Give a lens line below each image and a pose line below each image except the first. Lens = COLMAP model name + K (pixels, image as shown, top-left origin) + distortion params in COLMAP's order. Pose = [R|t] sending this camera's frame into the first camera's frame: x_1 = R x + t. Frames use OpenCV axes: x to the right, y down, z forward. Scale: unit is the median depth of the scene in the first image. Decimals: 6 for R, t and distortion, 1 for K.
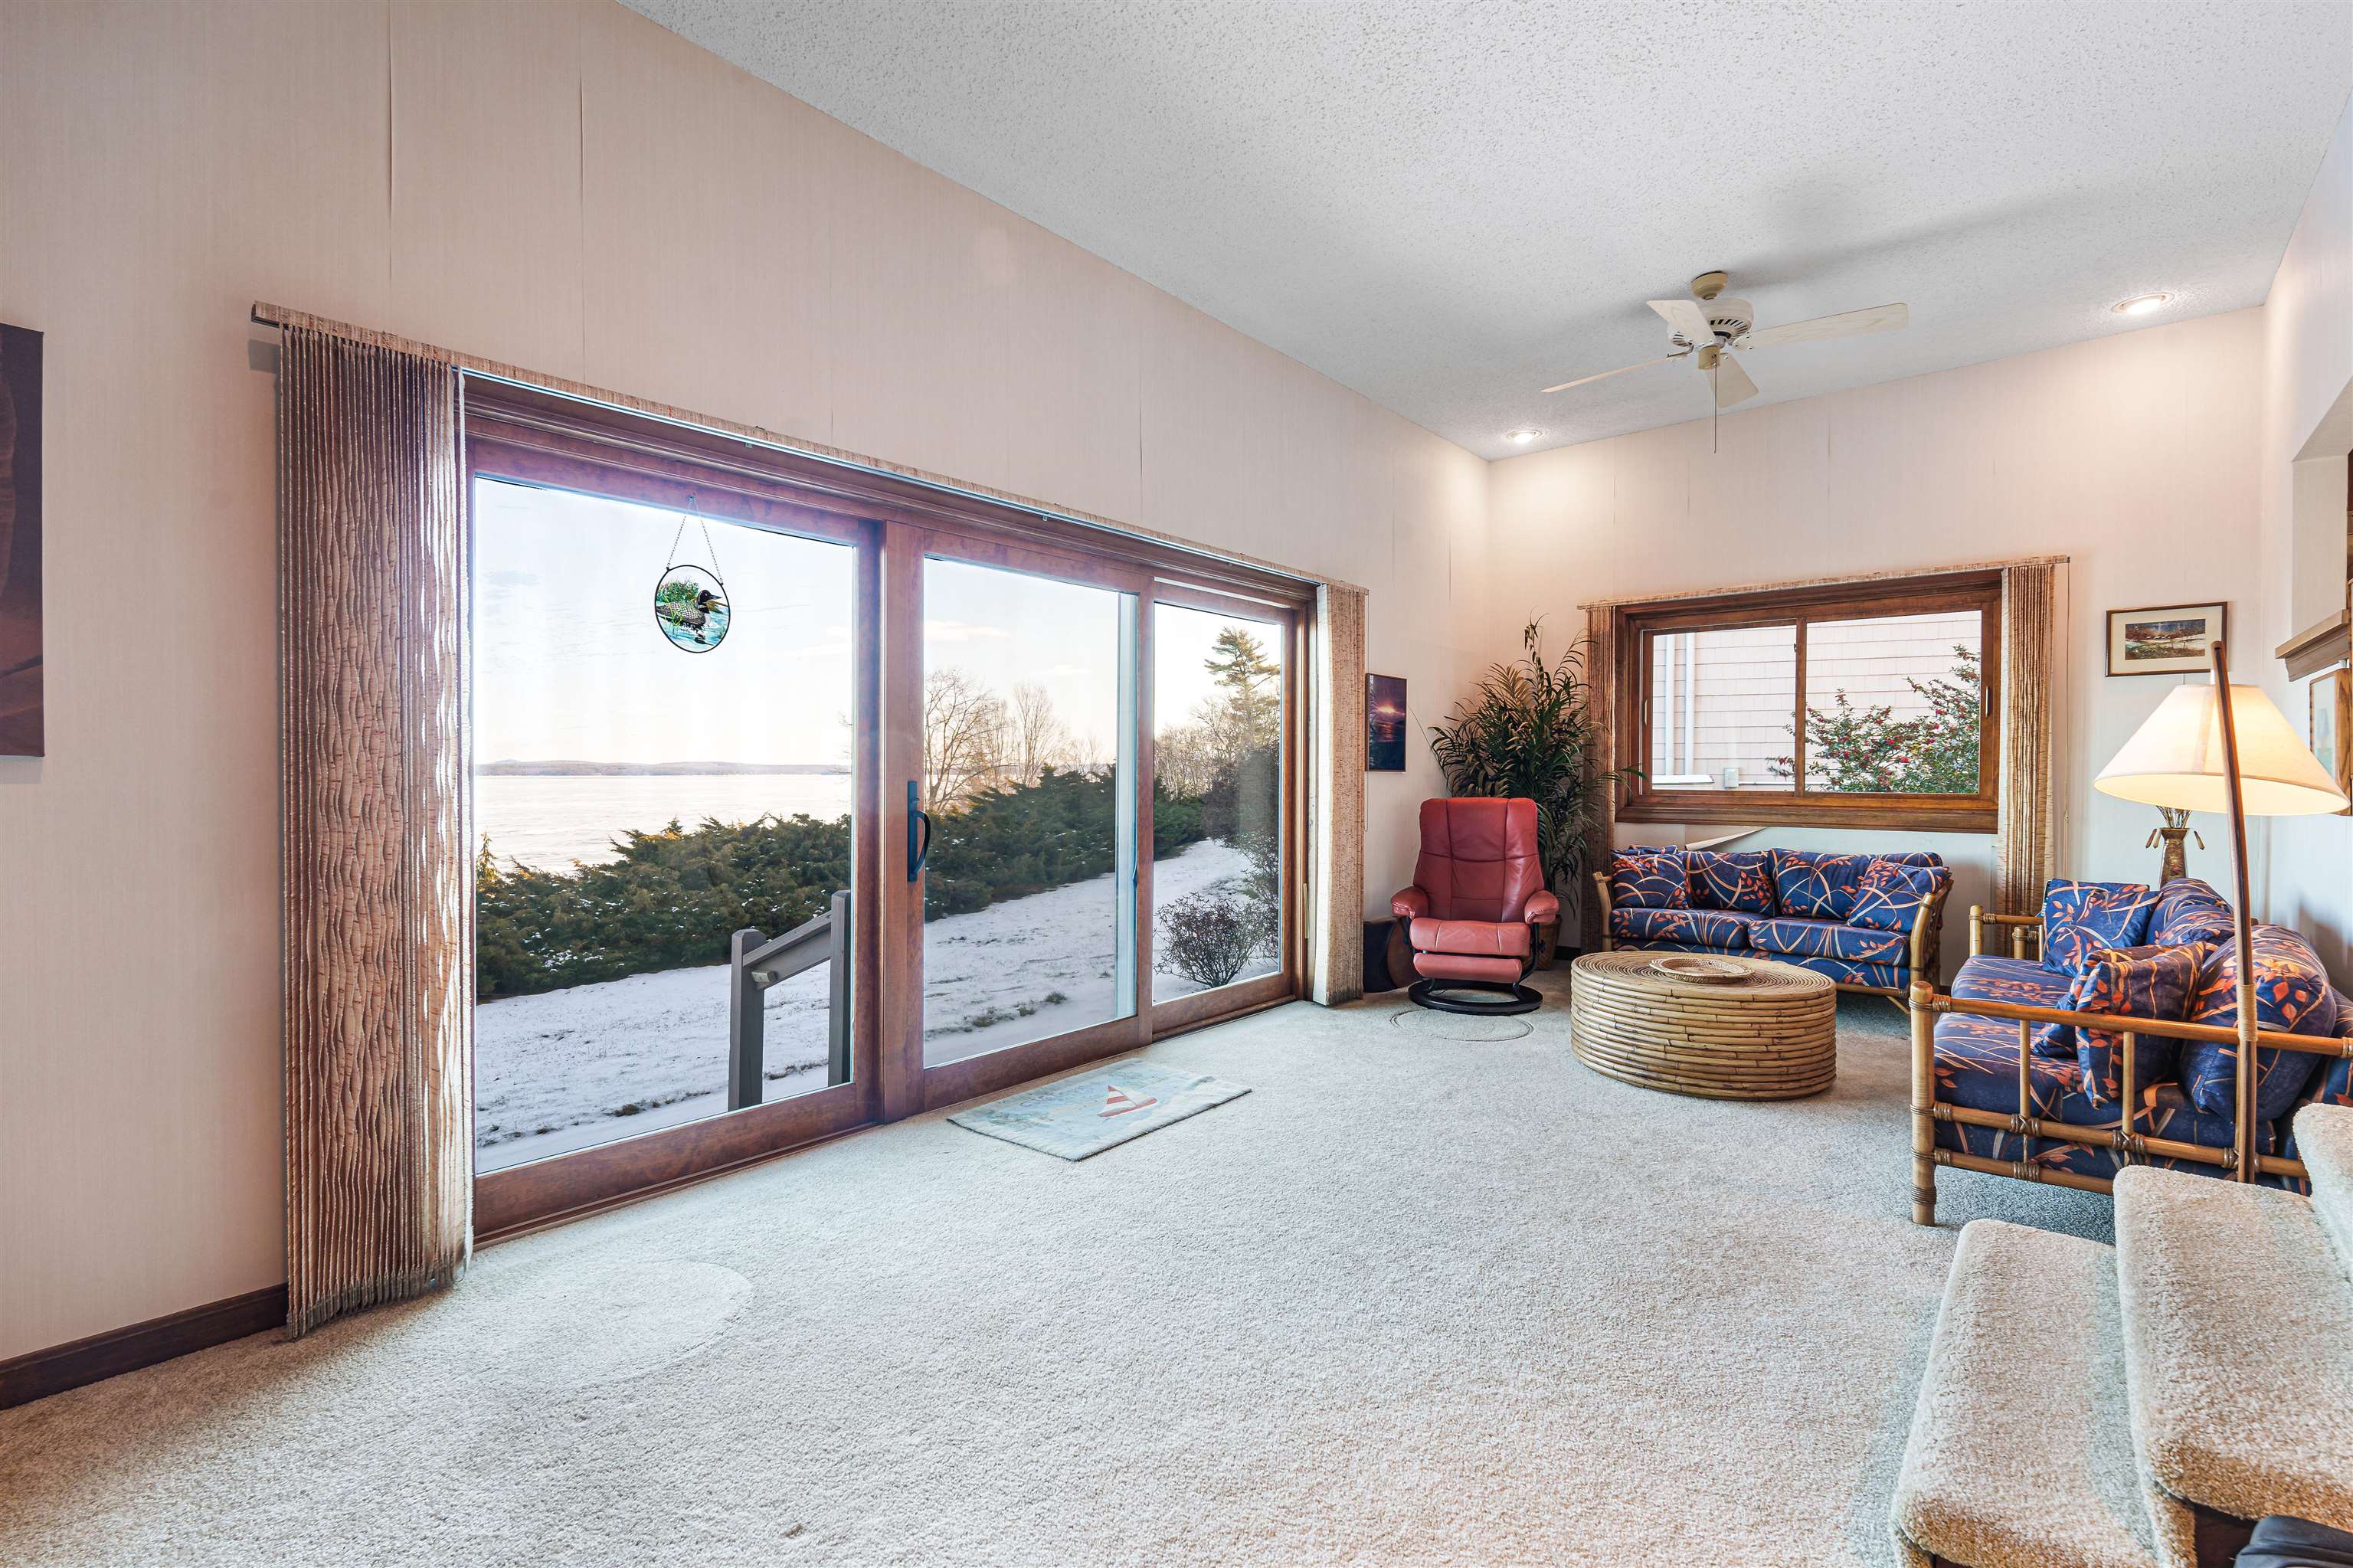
lens RADIAL K [[1068.9, 0, 1178.0], [0, 1068.9, 774.0], [0, 0, 1]] dist [-0.003423, -0.000592]
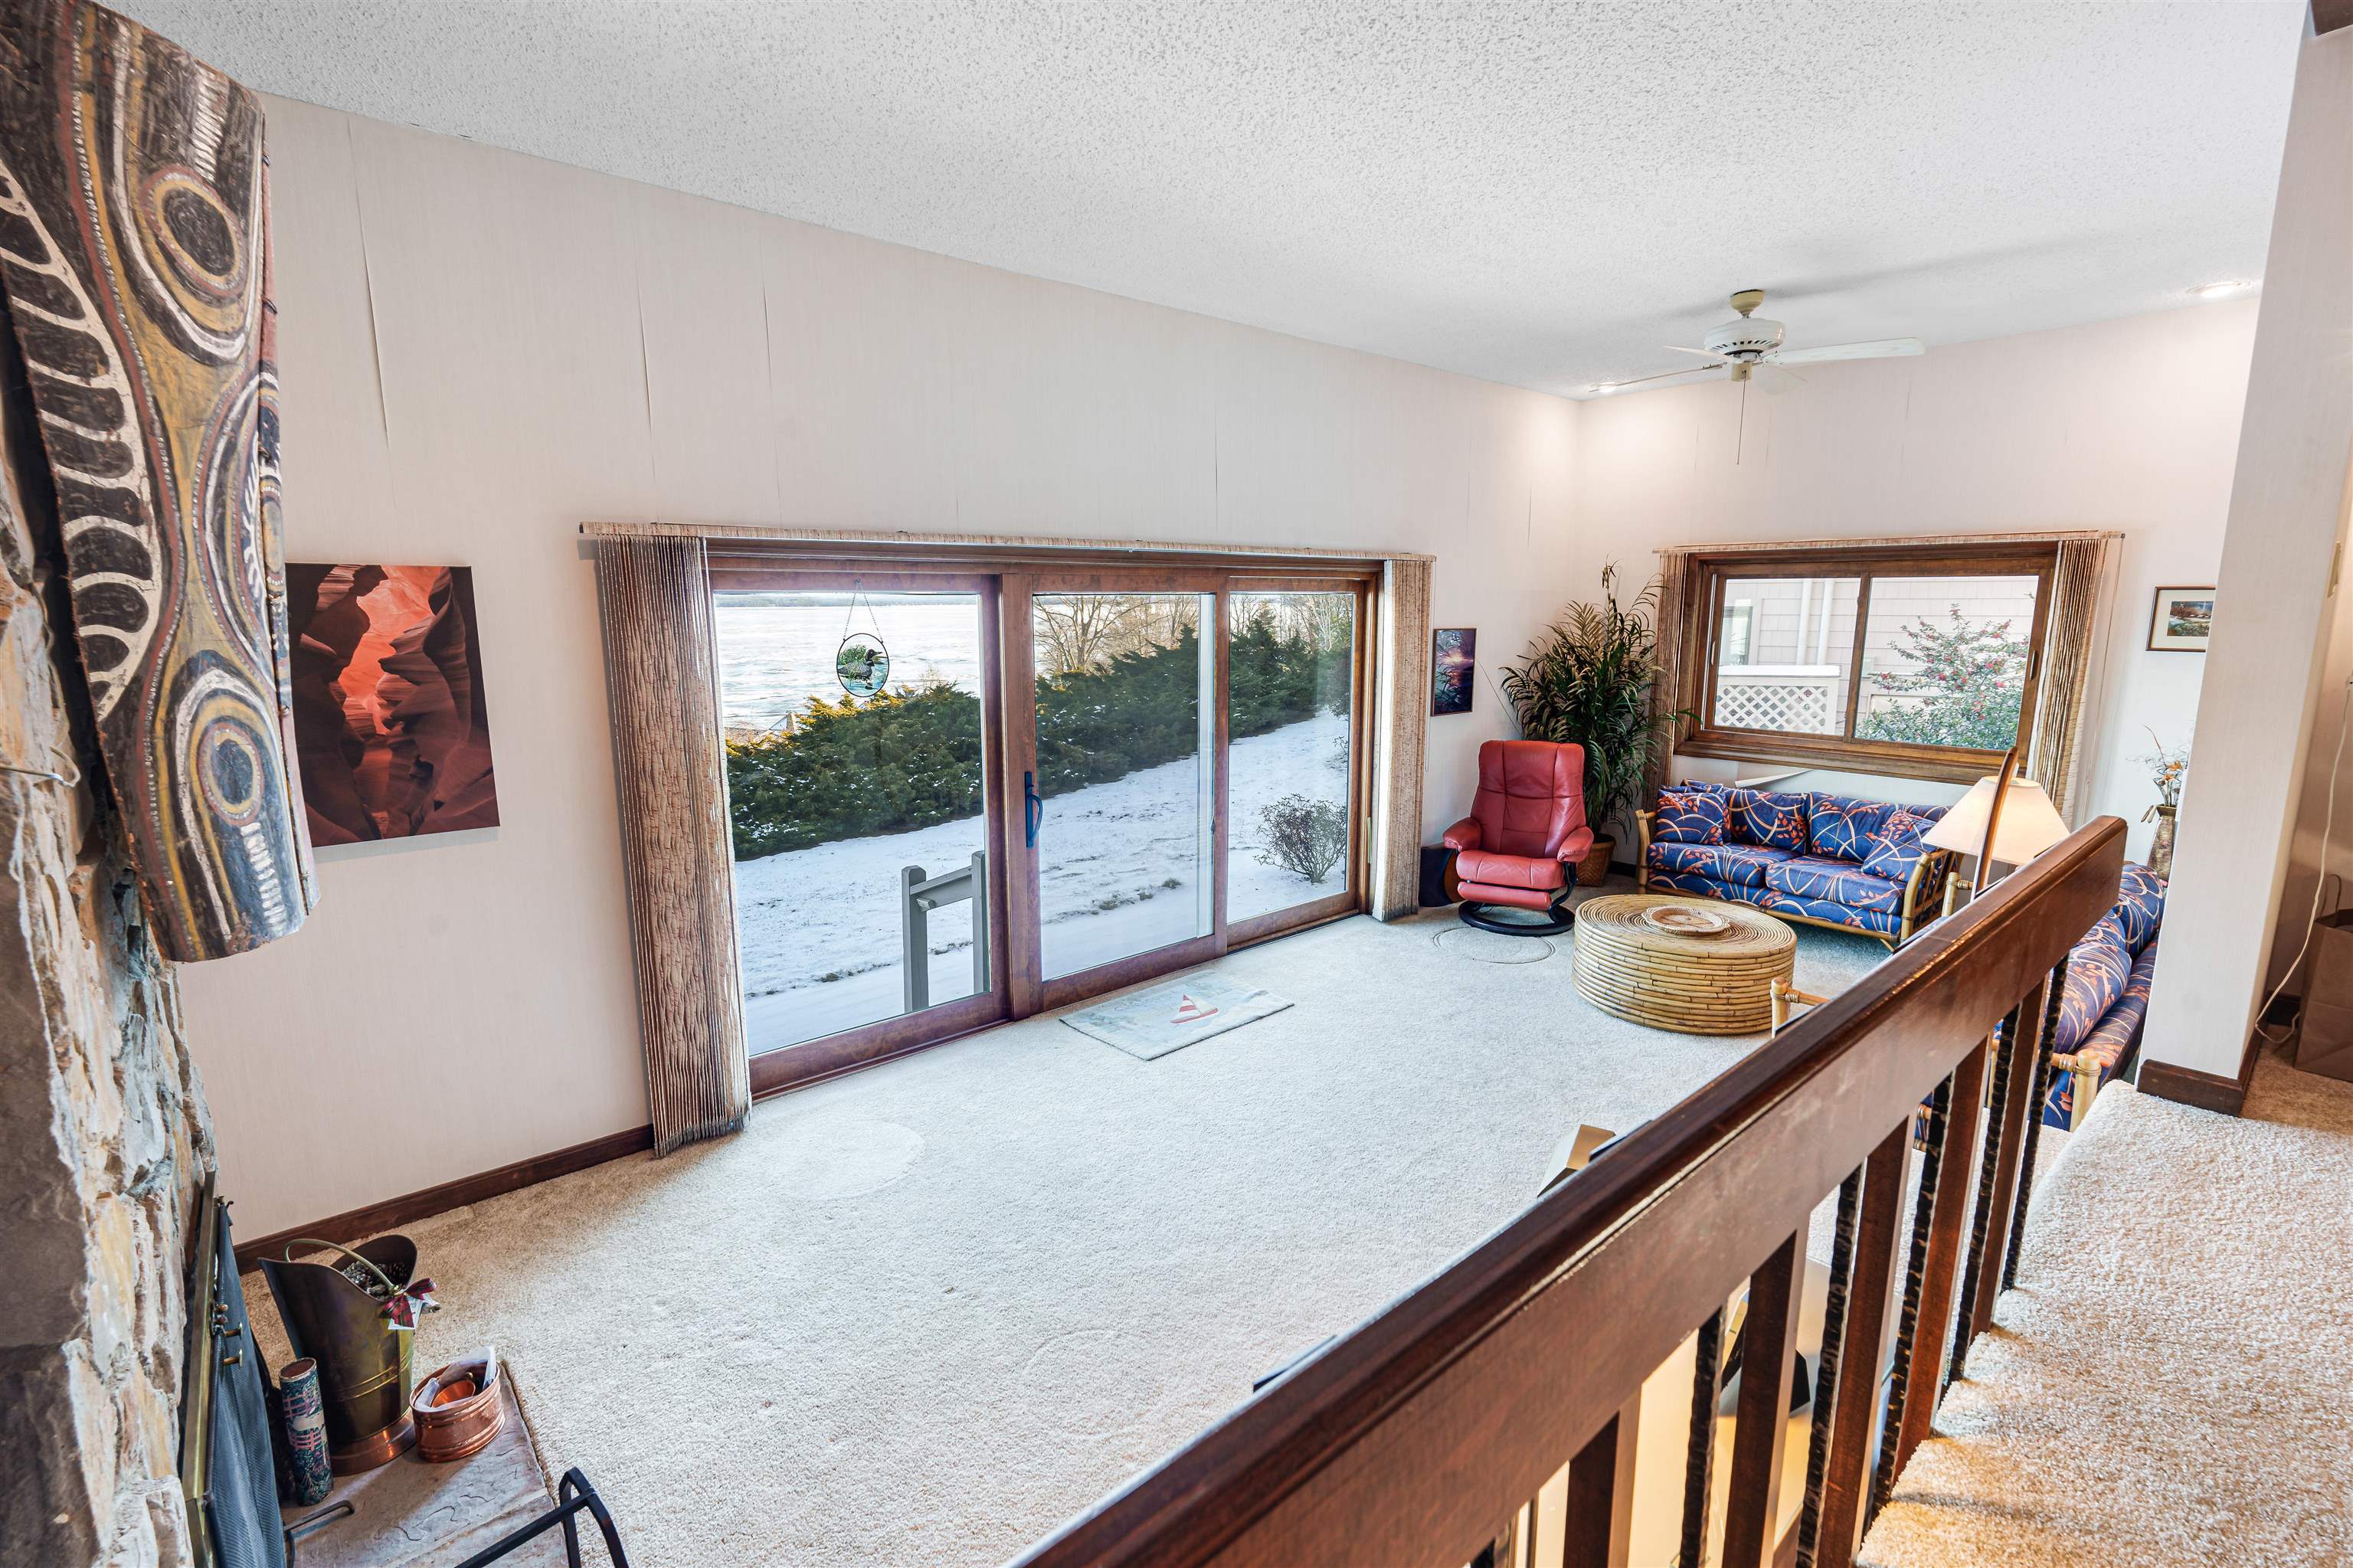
lens RADIAL K [[1068.9, 0, 1170.9], [0, 1068.9, 793.7], [0, 0, 1]] dist [-0.003423, -0.000592]
pose [[0.989418, 0.021163, -0.143540, 0.082380], [0.003461, 0.985582, 0.169164, -0.137844], [0.145050, -0.167870, 0.975079, -0.184597]]
